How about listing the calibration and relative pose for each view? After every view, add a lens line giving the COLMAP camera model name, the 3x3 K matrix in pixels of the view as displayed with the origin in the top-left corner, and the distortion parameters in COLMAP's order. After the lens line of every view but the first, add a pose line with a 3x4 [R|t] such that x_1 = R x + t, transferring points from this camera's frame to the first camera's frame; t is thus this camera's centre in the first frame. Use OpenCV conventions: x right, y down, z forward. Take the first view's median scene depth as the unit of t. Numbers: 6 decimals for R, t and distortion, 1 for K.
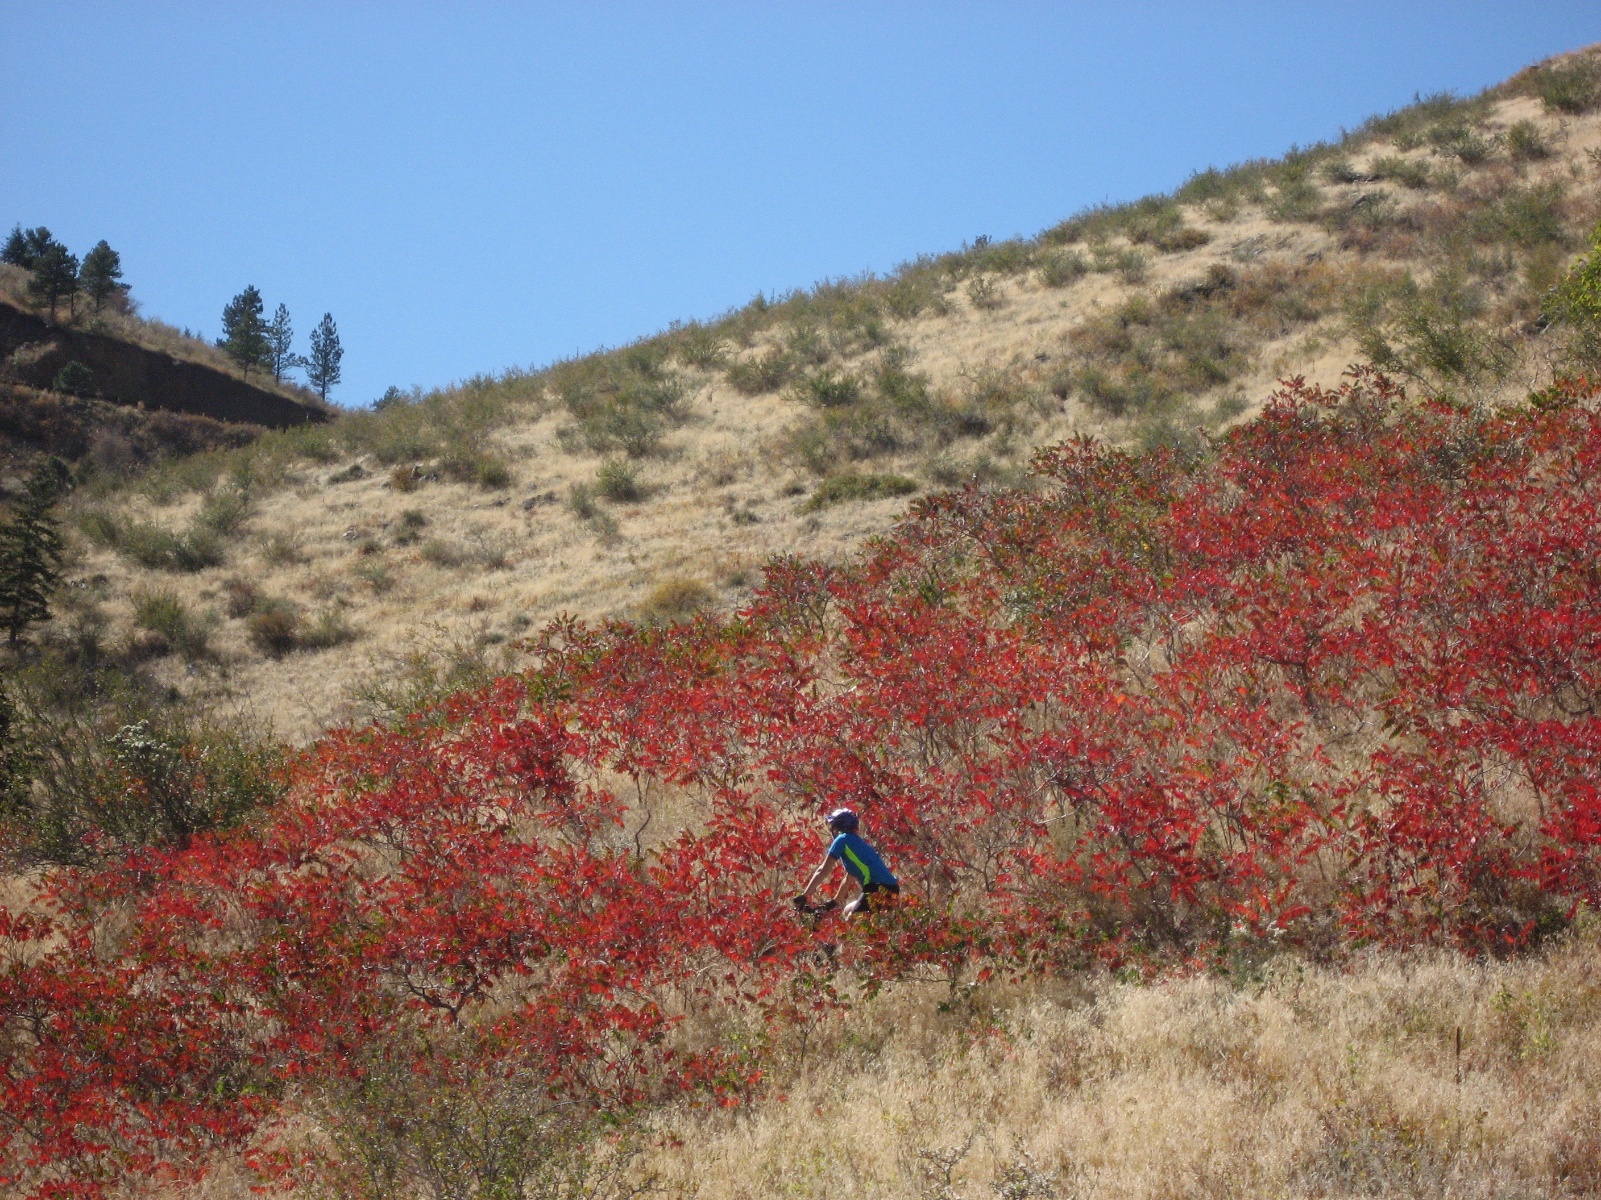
lens RADIAL K [[6866.0, 0, 796.0], [0, 6866.0, 603.4], [0, 0, 1]] dist [0.239517, 0.000000]
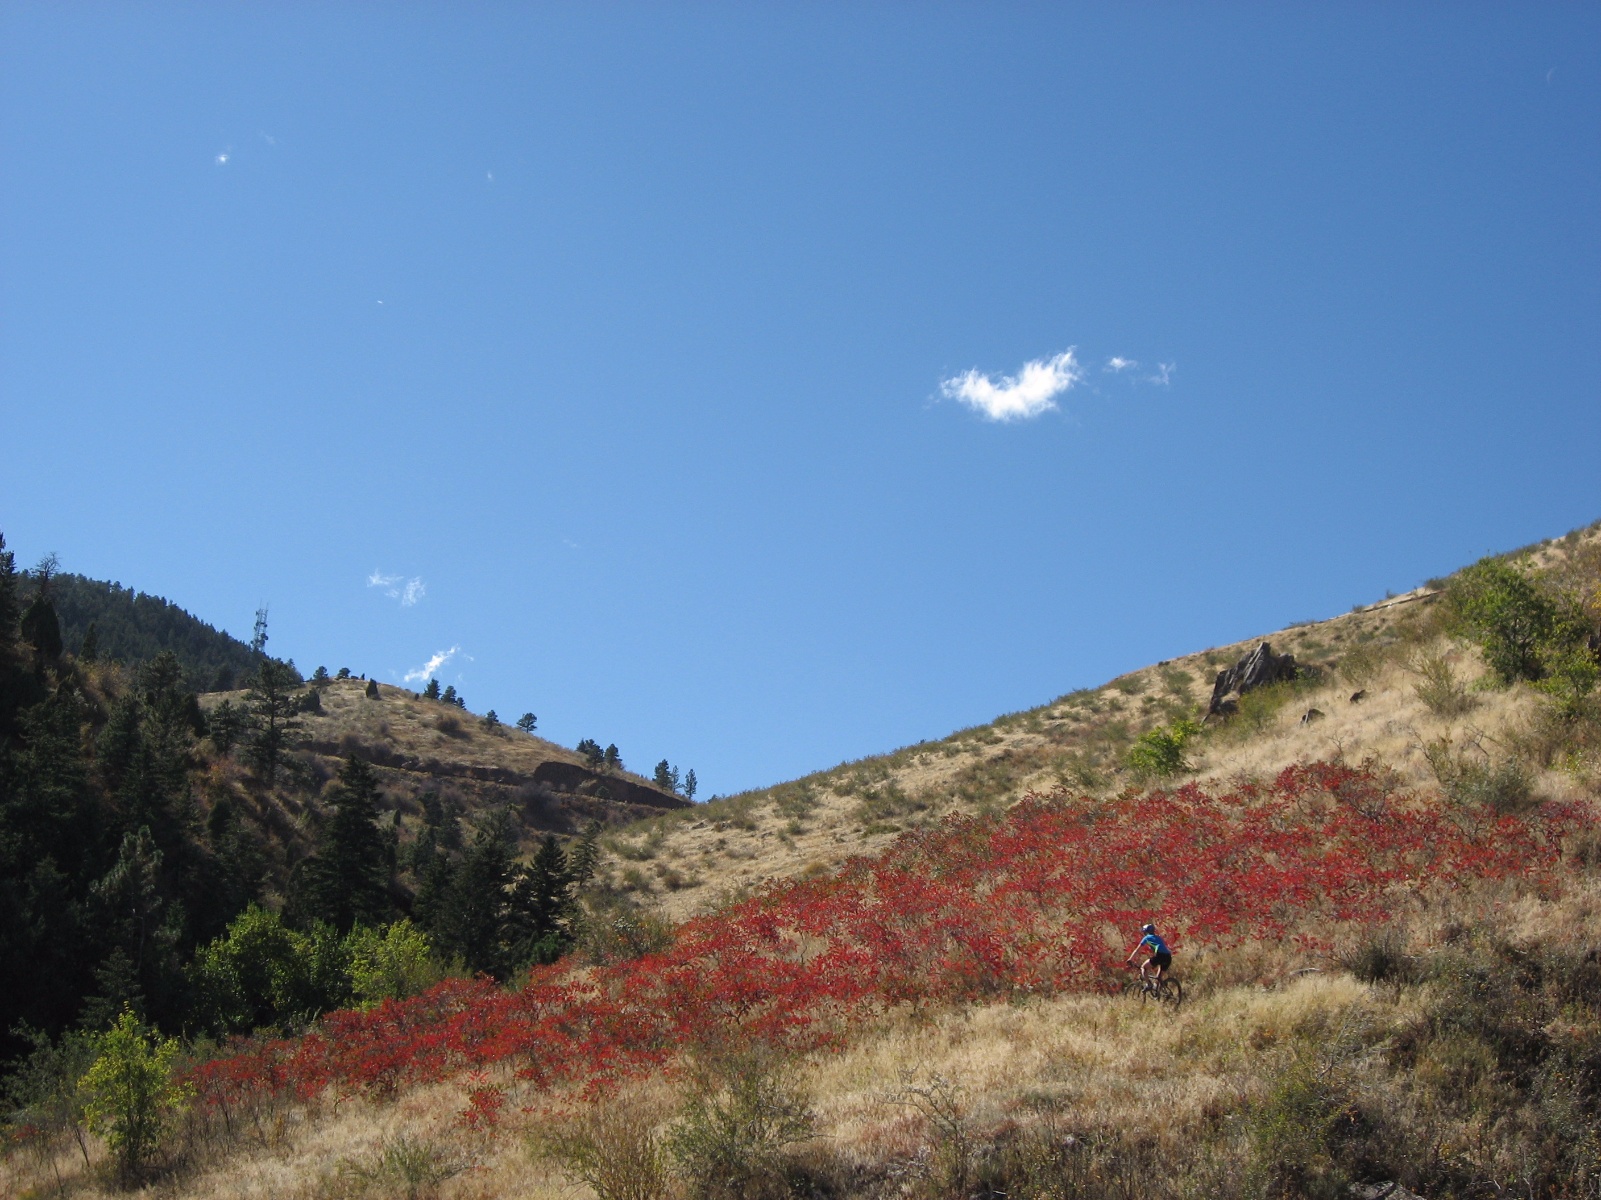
lens RADIAL K [[2436.6, 0, 791.0], [0, 2436.6, 556.8], [0, 0, 1]] dist [-0.109125, 0.000000]
pose [[0.999600, -0.010117, -0.026412, 0.000194], [0.006651, 0.991730, -0.128166, -0.000223], [0.027490, 0.127939, 0.991401, -0.003712]]
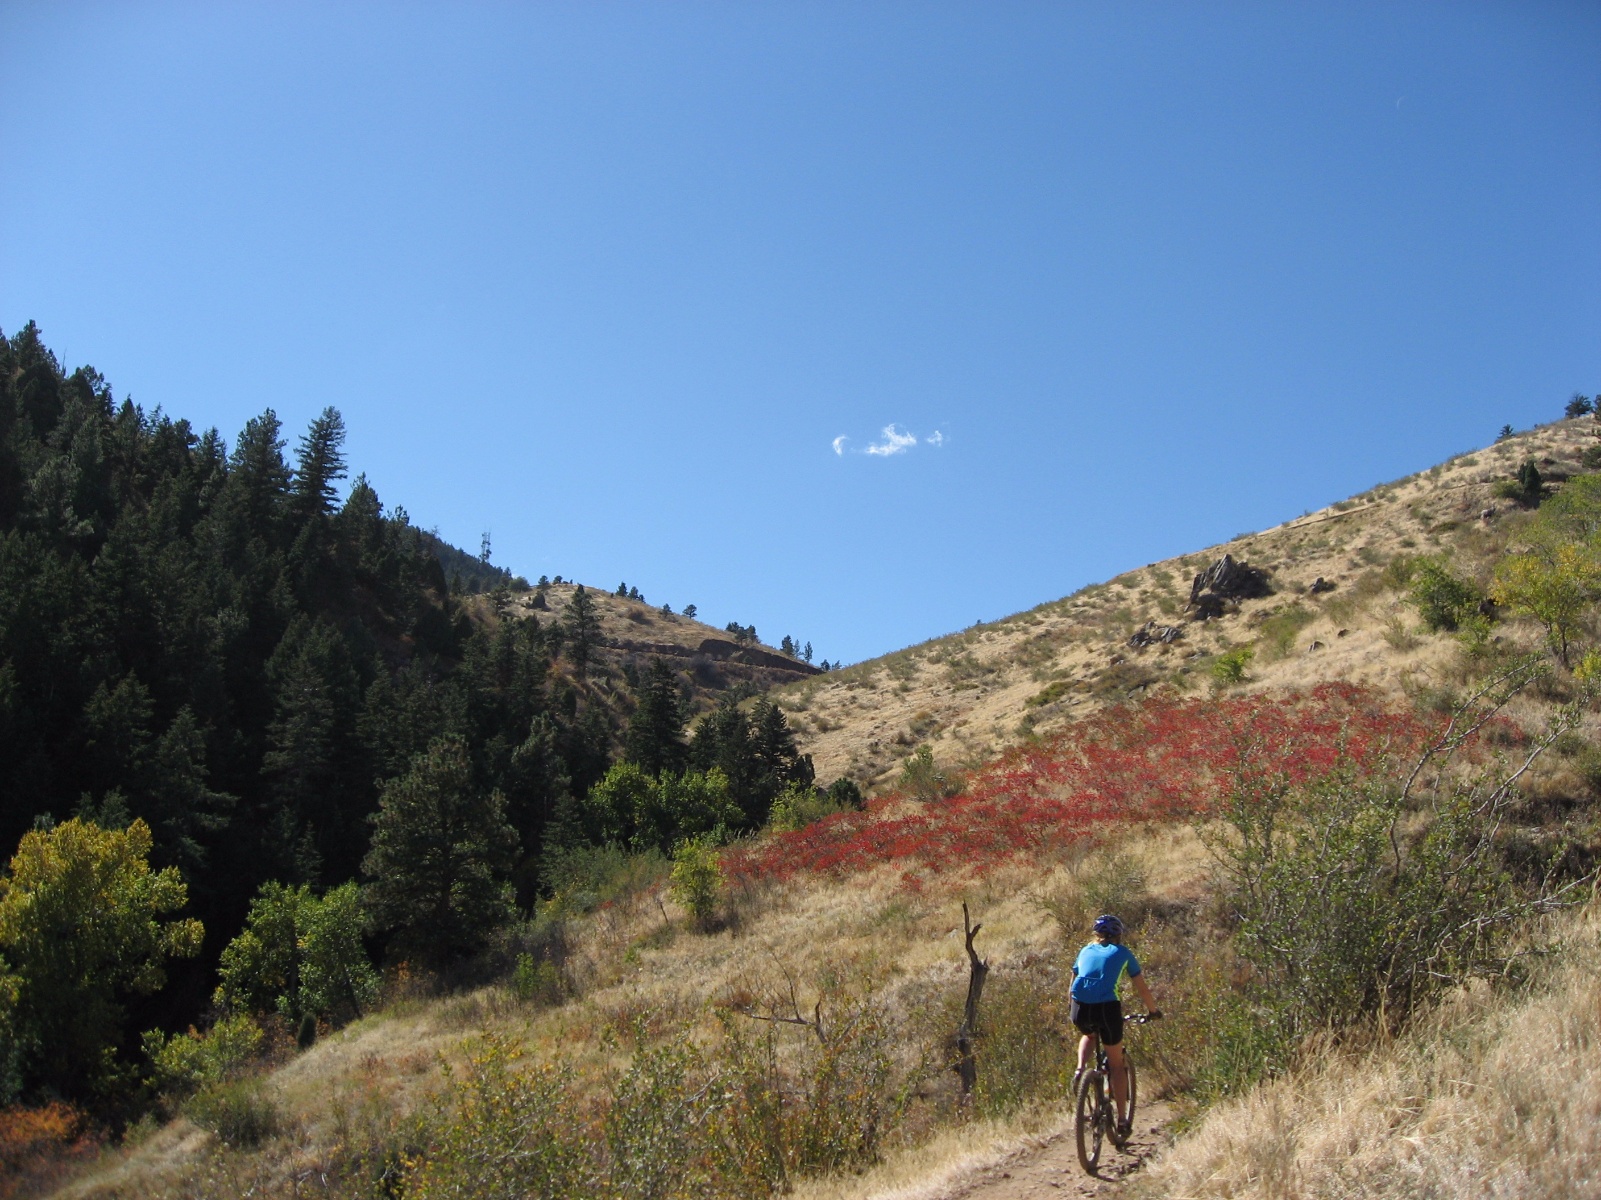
lens RADIAL K [[1809.8, 0, 808.3], [0, 1809.8, 590.1], [0, 0, 1]] dist [-0.116243, 0.000000]
pose [[0.998421, -0.032976, -0.045470, -0.065186], [0.030069, 0.997548, -0.063203, -0.018169], [0.047443, 0.061736, 0.996964, -0.166712]]
